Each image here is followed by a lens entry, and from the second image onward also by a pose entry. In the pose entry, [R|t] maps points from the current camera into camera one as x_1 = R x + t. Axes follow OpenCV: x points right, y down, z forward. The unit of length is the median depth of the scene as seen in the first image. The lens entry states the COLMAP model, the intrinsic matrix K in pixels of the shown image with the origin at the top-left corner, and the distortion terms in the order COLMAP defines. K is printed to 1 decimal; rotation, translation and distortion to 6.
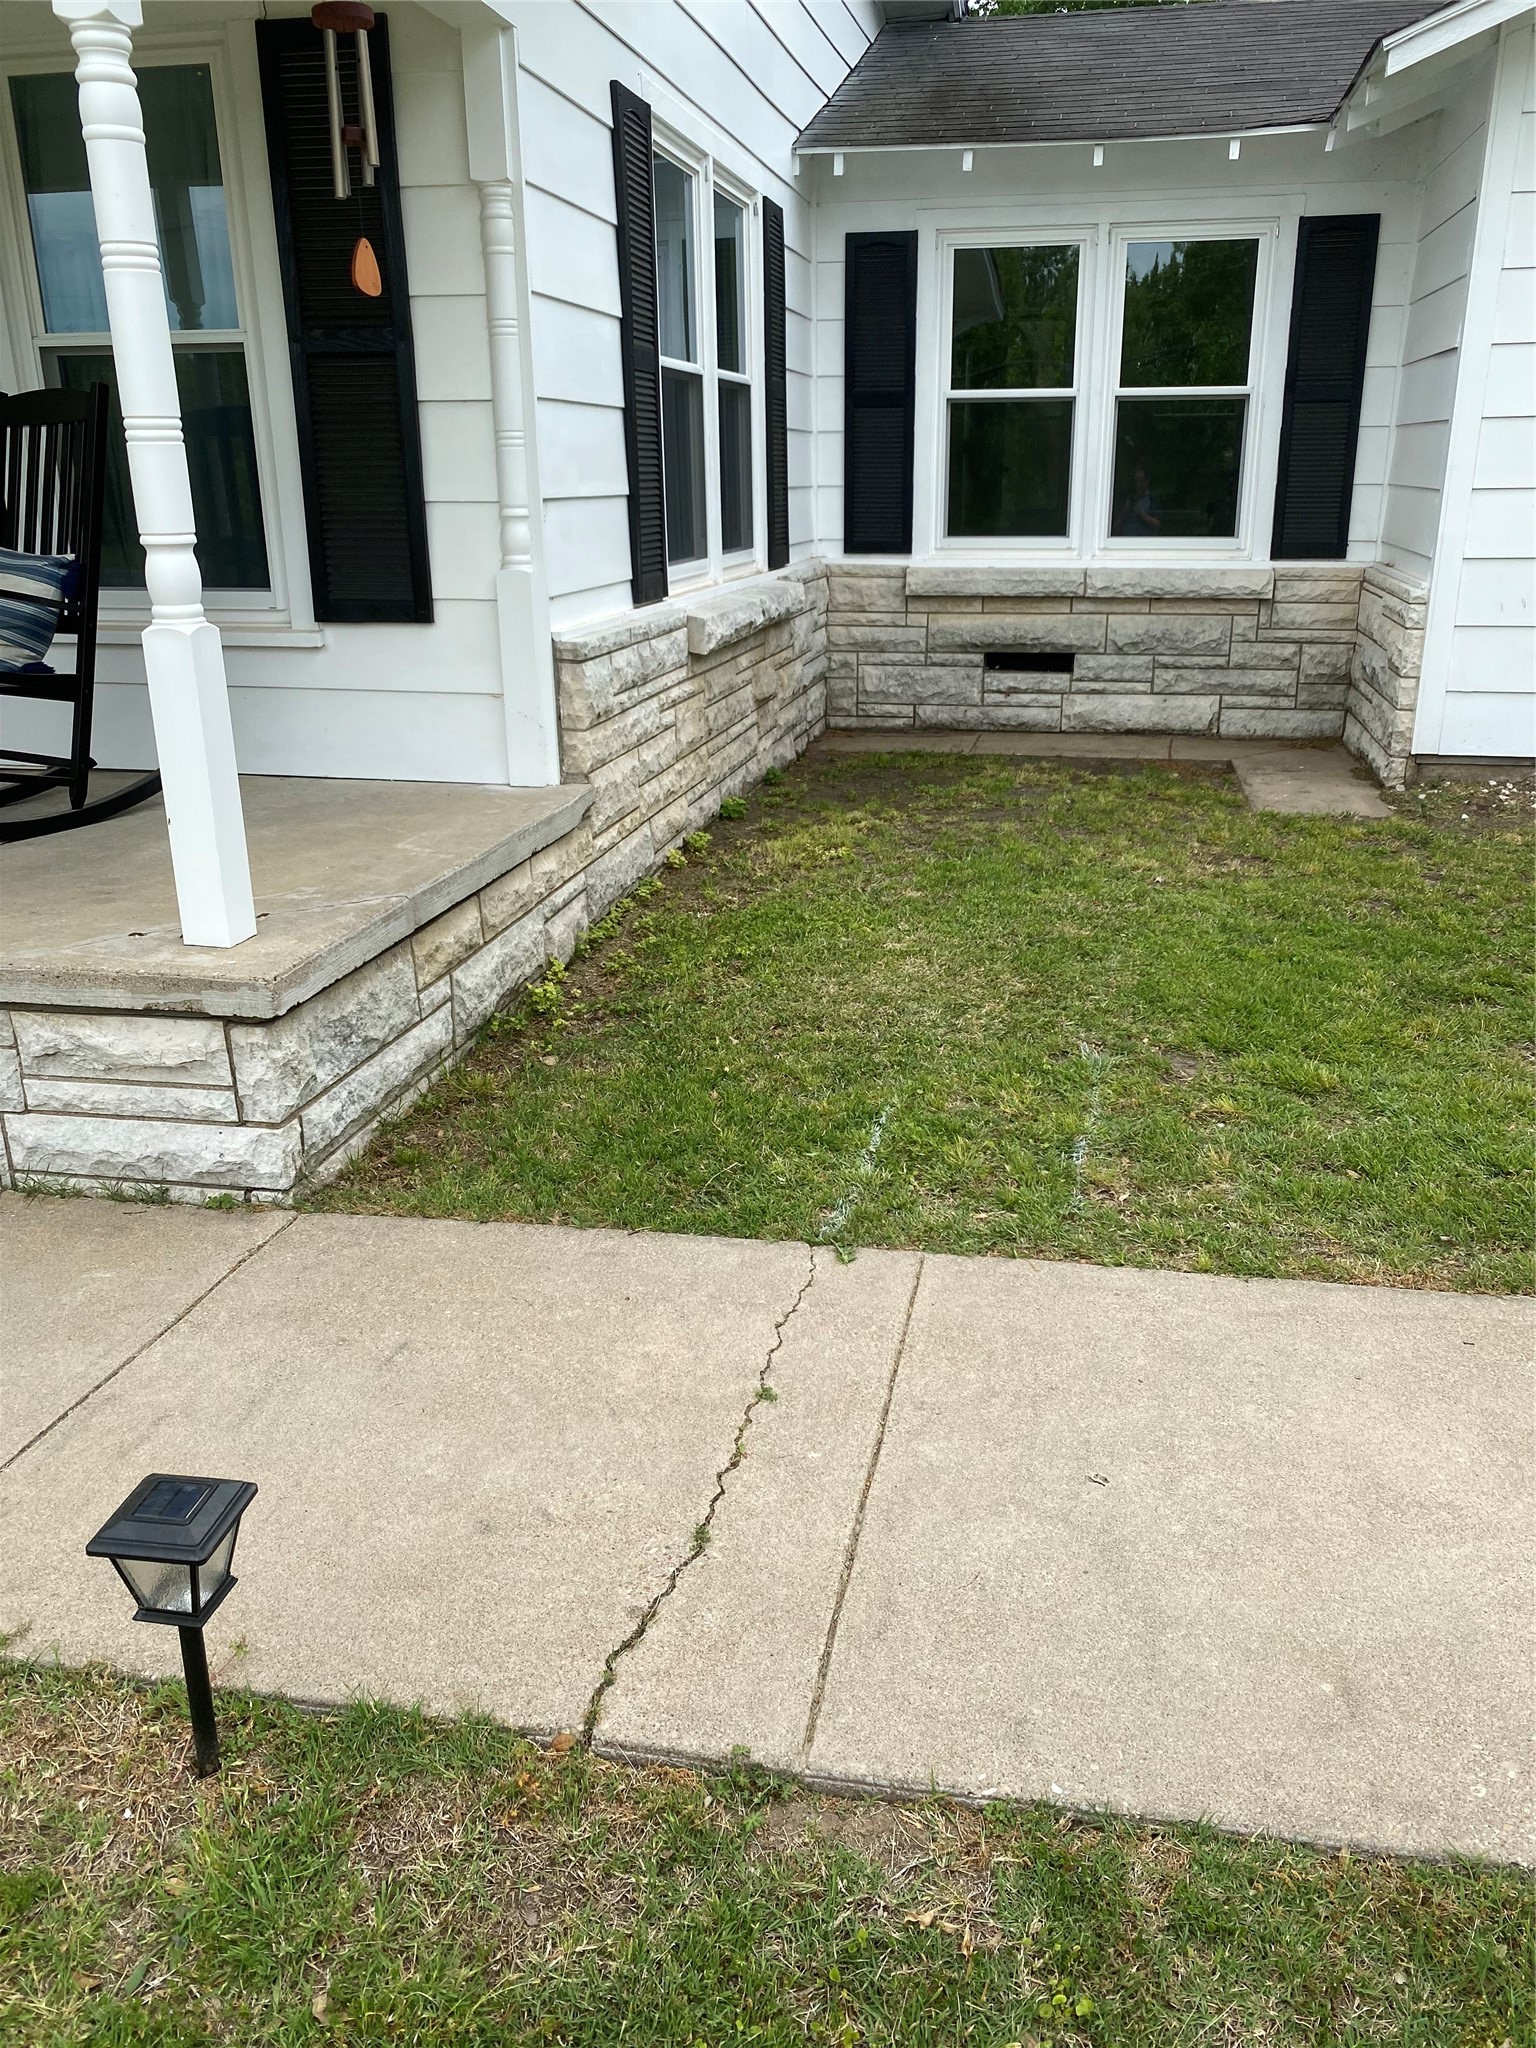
lens RADIAL K [[1561.0, 0, 751.2], [0, 1561.0, 1027.0], [0, 0, 1]] dist [0.029746, -0.036011]
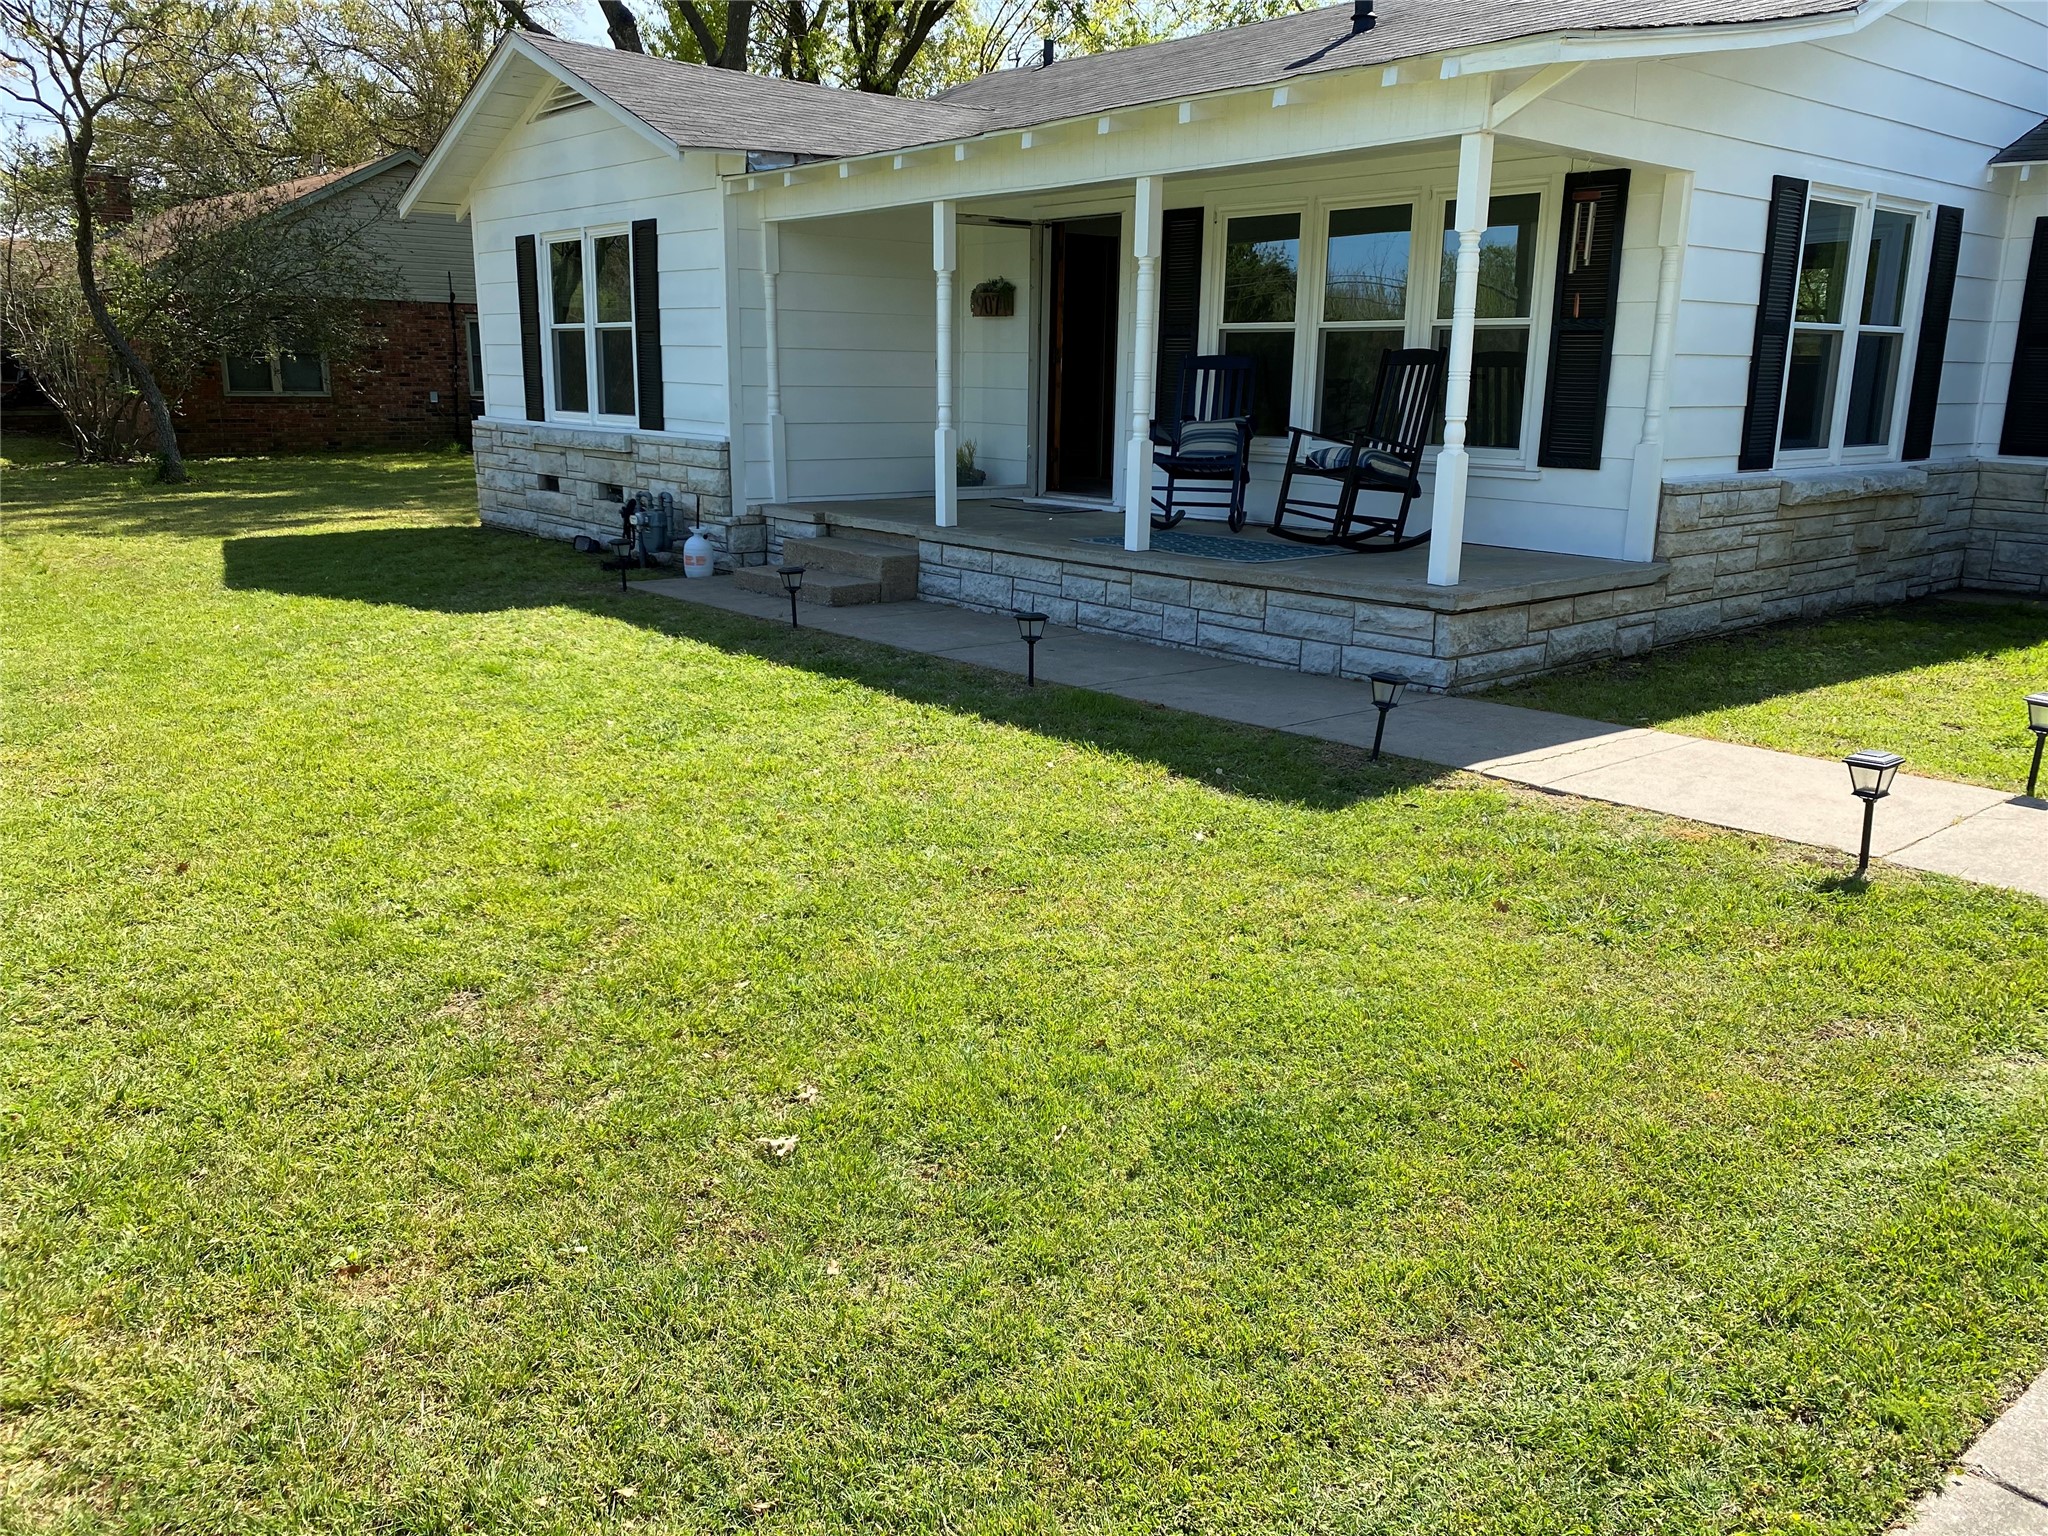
lens RADIAL K [[1561.0, 0, 1019.3], [0, 1561.0, 755.6], [0, 0, 1]] dist [0.029746, -0.036011]
pose [[0.797585, 0.169219, -0.578984, 0.372512], [-0.222497, 0.974693, -0.021629, 0.257300], [0.560672, 0.146073, 0.815052, -0.823472]]
